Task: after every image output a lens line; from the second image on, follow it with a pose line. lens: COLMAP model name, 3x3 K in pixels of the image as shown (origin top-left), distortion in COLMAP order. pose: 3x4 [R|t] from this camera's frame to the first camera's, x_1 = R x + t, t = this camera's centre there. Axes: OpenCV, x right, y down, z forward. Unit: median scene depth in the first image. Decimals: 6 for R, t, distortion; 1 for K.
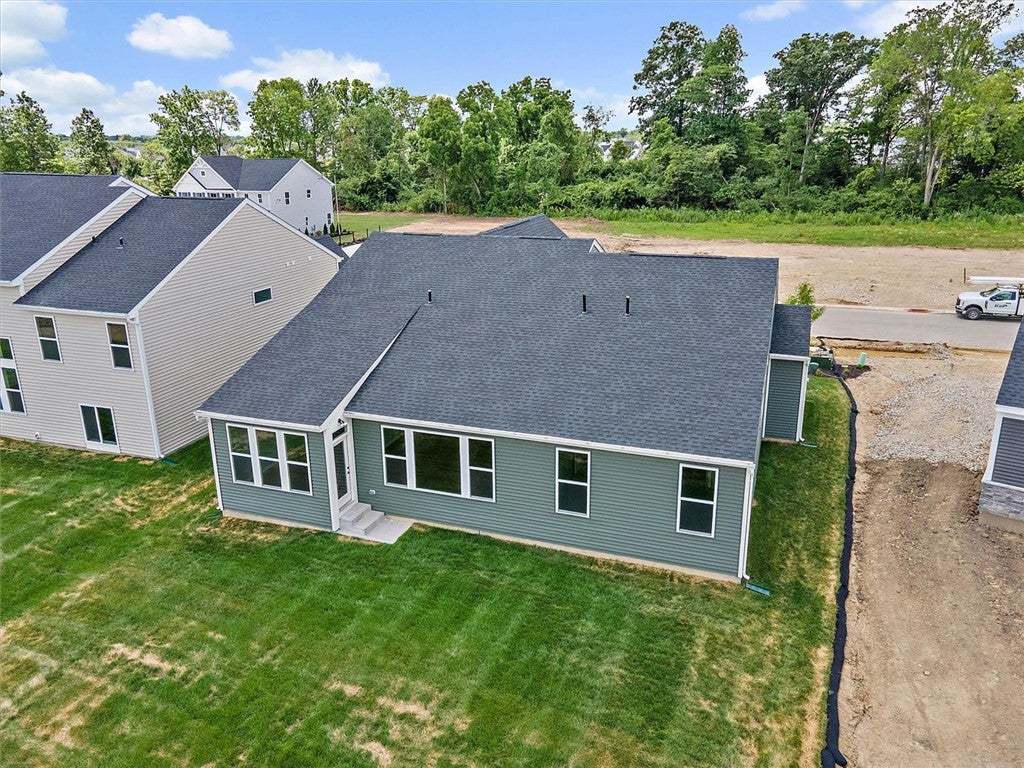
lens RADIAL K [[759.7, 0, 512.0], [0, 759.7, 384.0], [0, 0, 1]] dist [0.004311, 0.071782]
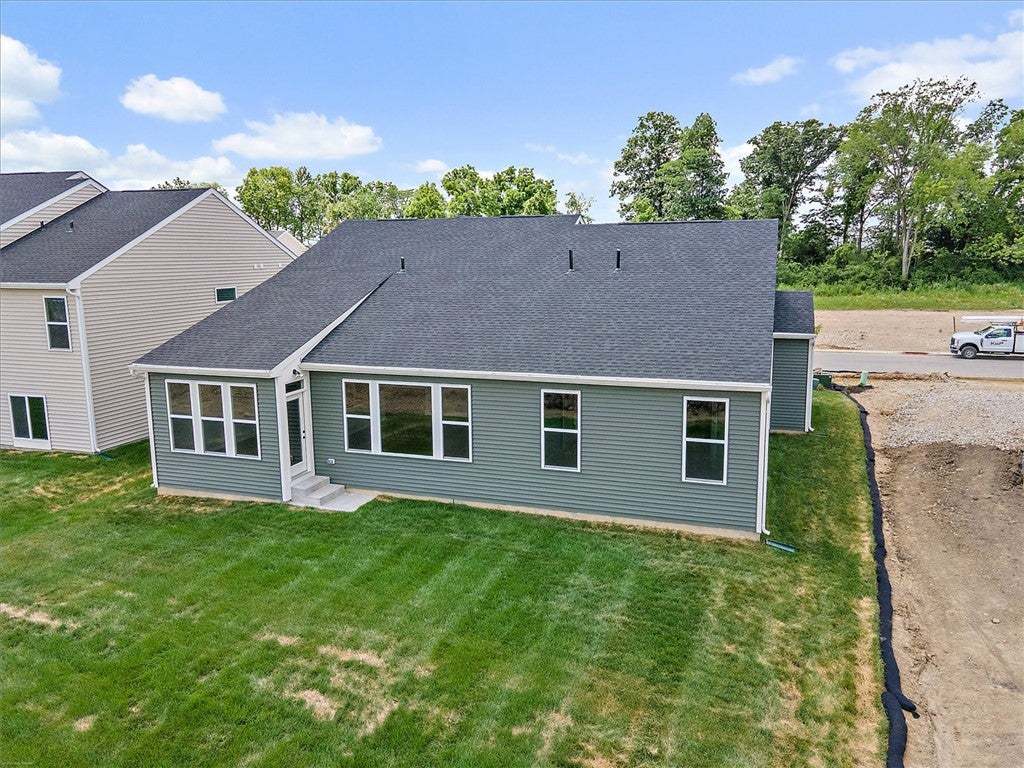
lens RADIAL K [[759.7, 0, 512.0], [0, 759.7, 384.0], [0, 0, 1]] dist [0.004311, 0.071782]
pose [[0.999818, -0.002343, 0.018934, 0.007471], [0.004862, 0.990953, -0.134122, 0.181884], [-0.018449, 0.134189, 0.990784, 0.127002]]
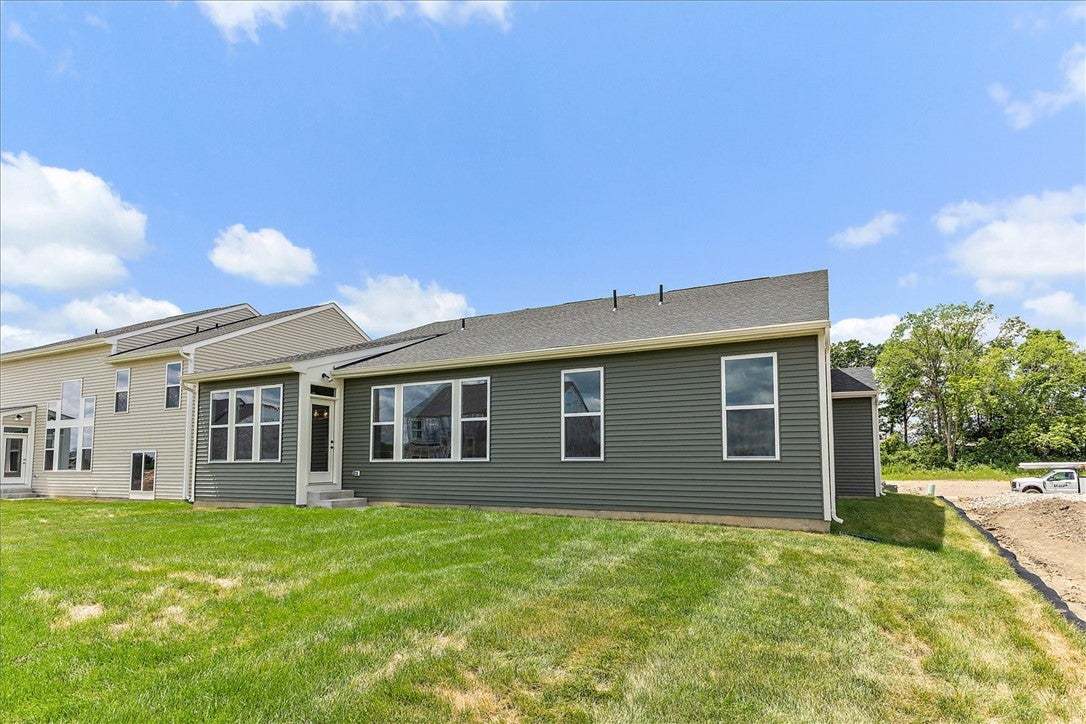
lens RADIAL K [[567.1, 0, 545.0], [0, 567.1, 433.3], [0, 0, 1]] dist [0.024267, -0.000388]
pose [[0.992931, 0.005272, -0.118574, 0.104337], [-0.047544, 0.933030, -0.356643, 0.333113], [0.108753, 0.359759, 0.926685, 0.443587]]
